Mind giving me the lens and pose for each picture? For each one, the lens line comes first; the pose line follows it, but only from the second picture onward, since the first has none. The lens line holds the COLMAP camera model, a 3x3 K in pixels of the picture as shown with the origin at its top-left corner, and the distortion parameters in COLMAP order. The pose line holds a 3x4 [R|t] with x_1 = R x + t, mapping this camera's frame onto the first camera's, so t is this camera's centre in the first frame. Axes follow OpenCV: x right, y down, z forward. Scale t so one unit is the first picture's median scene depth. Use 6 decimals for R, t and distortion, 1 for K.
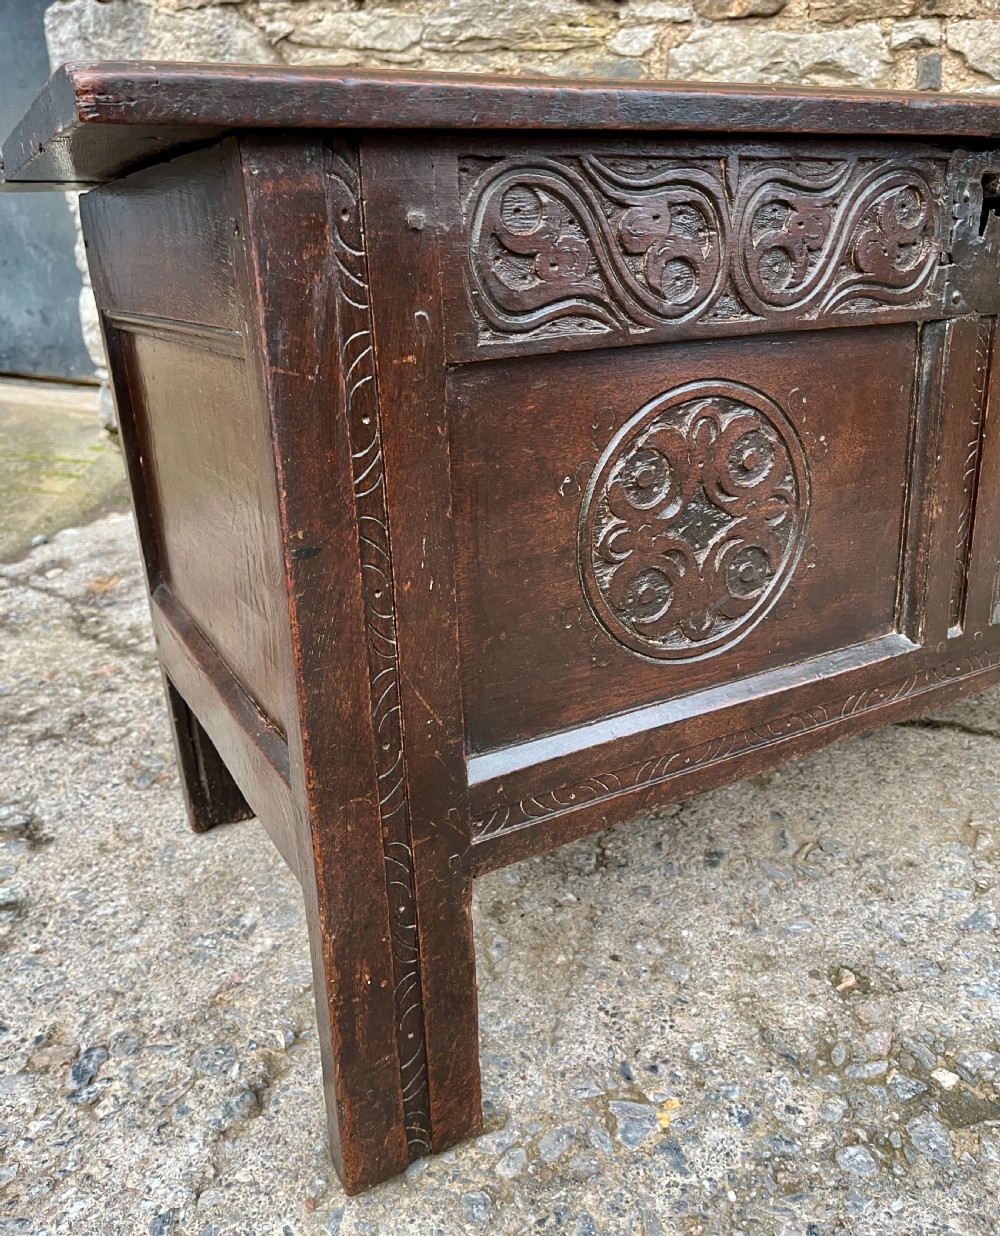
lens RADIAL K [[1019.1, 0, 511.7], [0, 1019.1, 585.7], [0, 0, 1]] dist [0.085978, -0.127425]
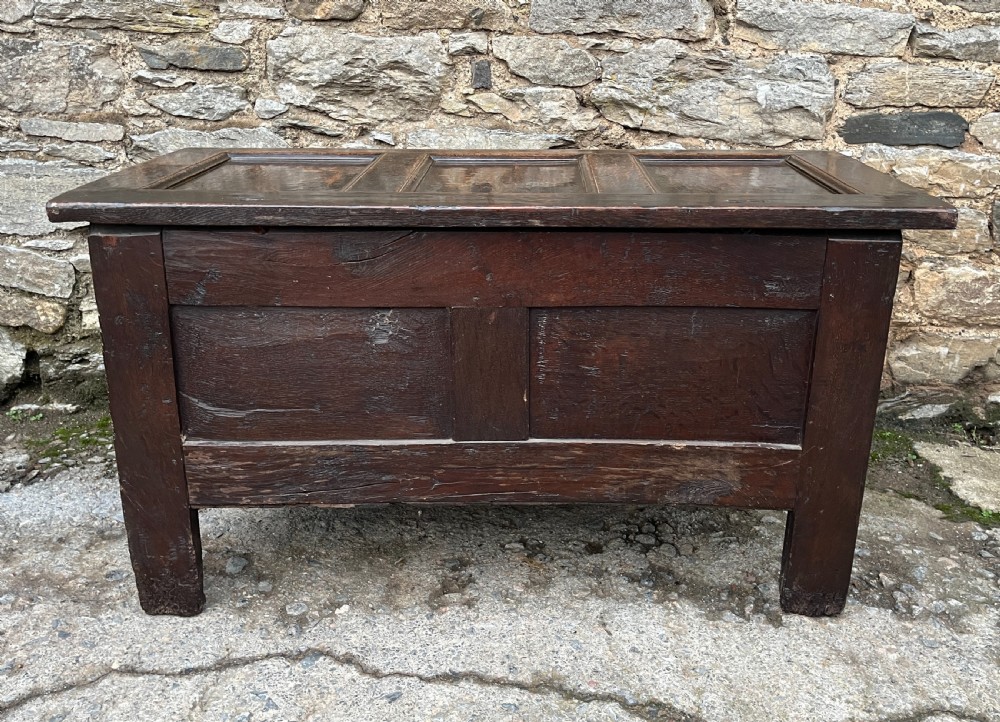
lens RADIAL K [[936.2, 0, 513.4], [0, 936.2, 302.8], [0, 0, 1]] dist [0.039313, -0.013776]
pose [[0.967869, -0.030465, 0.249601, 0.320576], [0.051188, 0.995720, -0.076955, -0.289665], [-0.246188, 0.087259, 0.965286, -0.111920]]
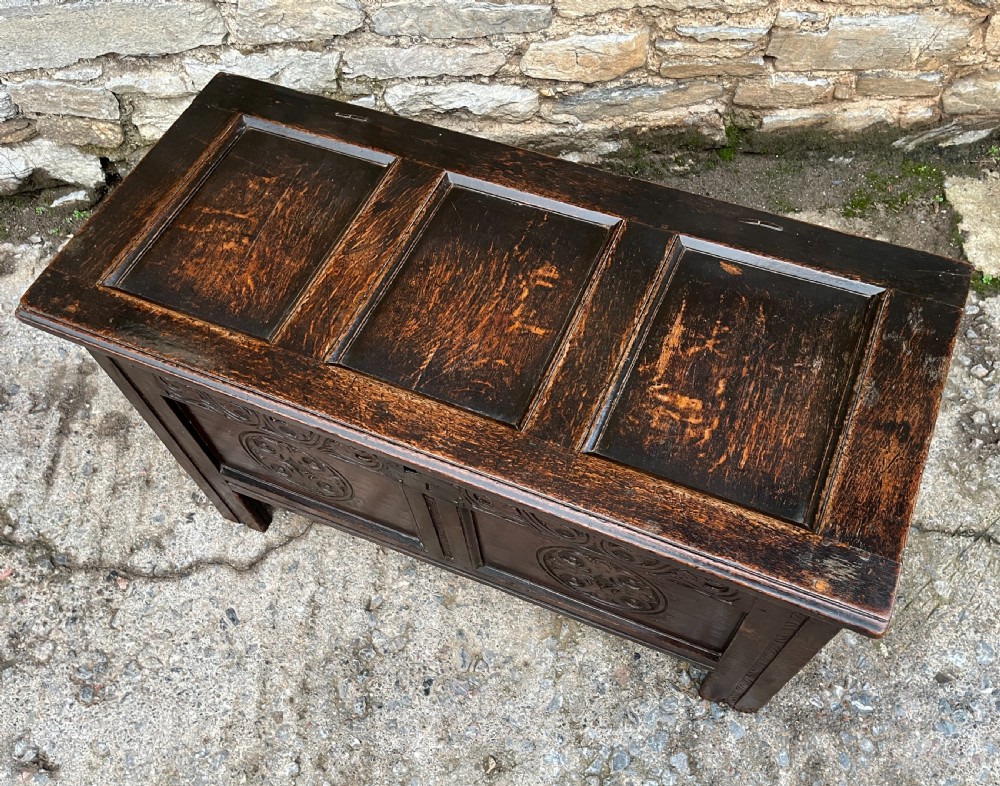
lens RADIAL K [[862.5, 0, 526.3], [0, 862.5, 425.4], [0, 0, 1]] dist [0.072366, -0.097605]
pose [[0.959883, -0.265175, 0.091148, 0.412449], [0.141992, 0.739977, 0.657474, -1.292253], [-0.241793, -0.618156, 0.747944, 0.076766]]
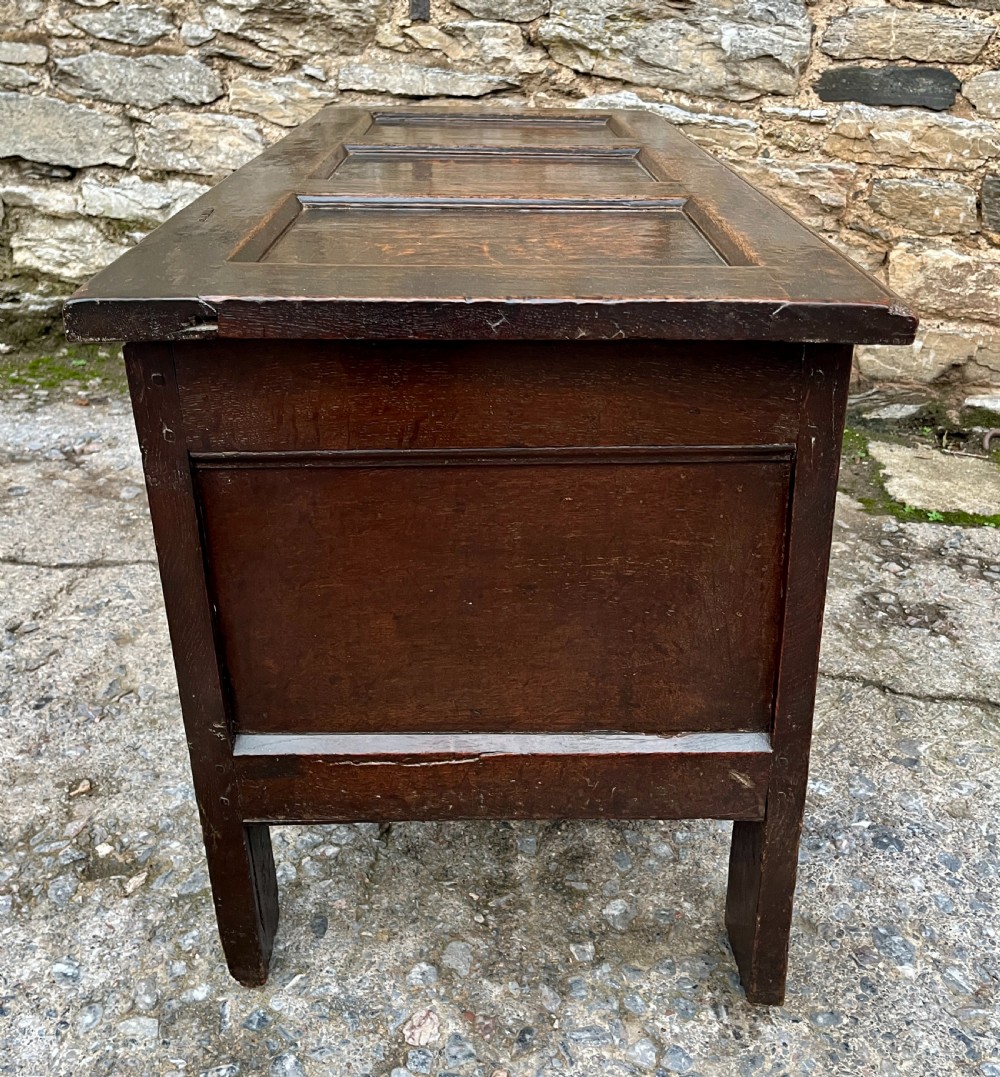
lens RADIAL K [[1133.4, 0, 502.9], [0, 1133.4, 485.4], [0, 0, 1]] dist [0.022953, 0.013922]
pose [[0.988234, 0.007779, 0.152749, 0.634570], [-0.017561, 0.997872, 0.062797, -0.117416], [-0.151935, -0.064741, 0.986268, -0.531198]]
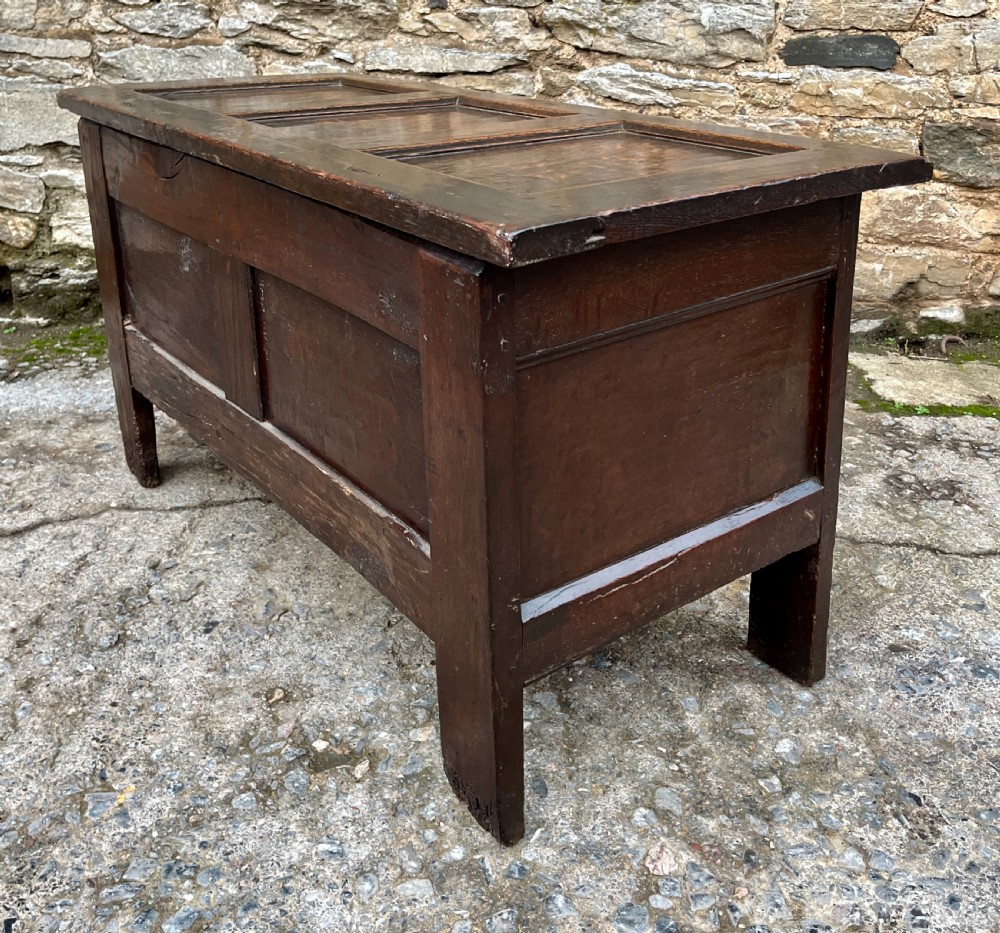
lens RADIAL K [[1074.1, 0, 520.3], [0, 1074.1, 352.1], [0, 0, 1]] dist [0.024307, 0.010795]
pose [[0.962398, -0.043837, 0.268085, 0.264653], [0.050554, 0.998556, -0.018200, -0.061273], [-0.266899, 0.031068, 0.963223, -0.584735]]
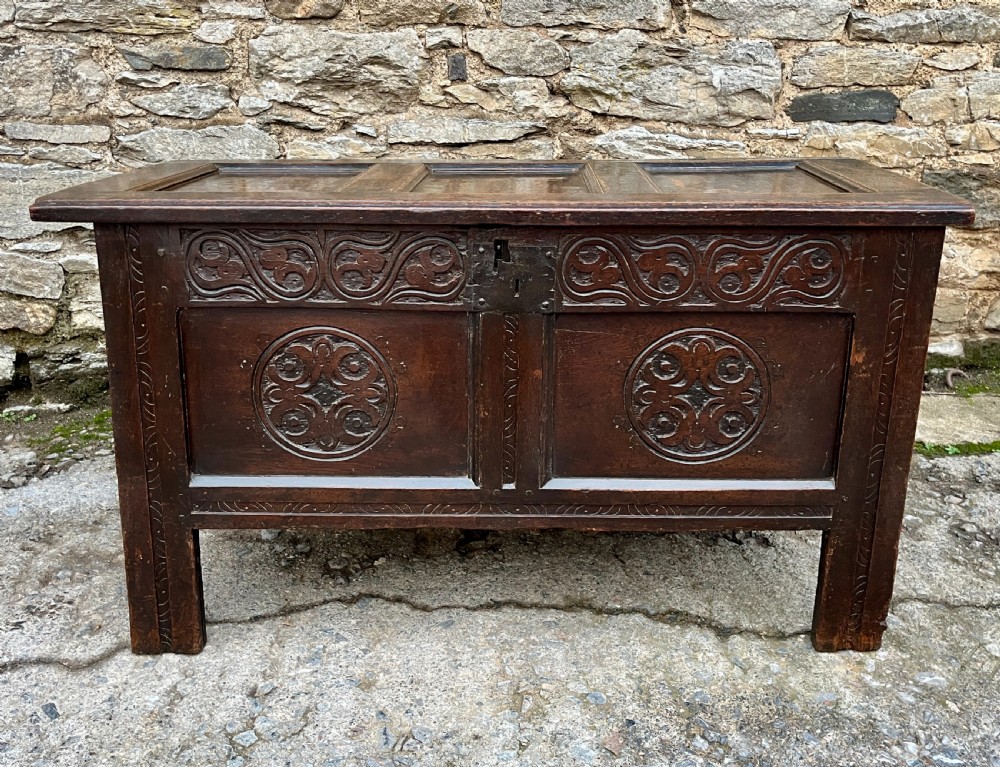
lens RADIAL K [[981.8, 0, 505.4], [0, 981.8, 335.8], [0, 0, 1]] dist [0.033226, -0.002791]
pose [[0.937738, -0.088447, 0.335893, 0.039855], [0.106692, 0.993632, -0.036219, -0.232329], [-0.330551, 0.069801, 0.941203, -0.307013]]
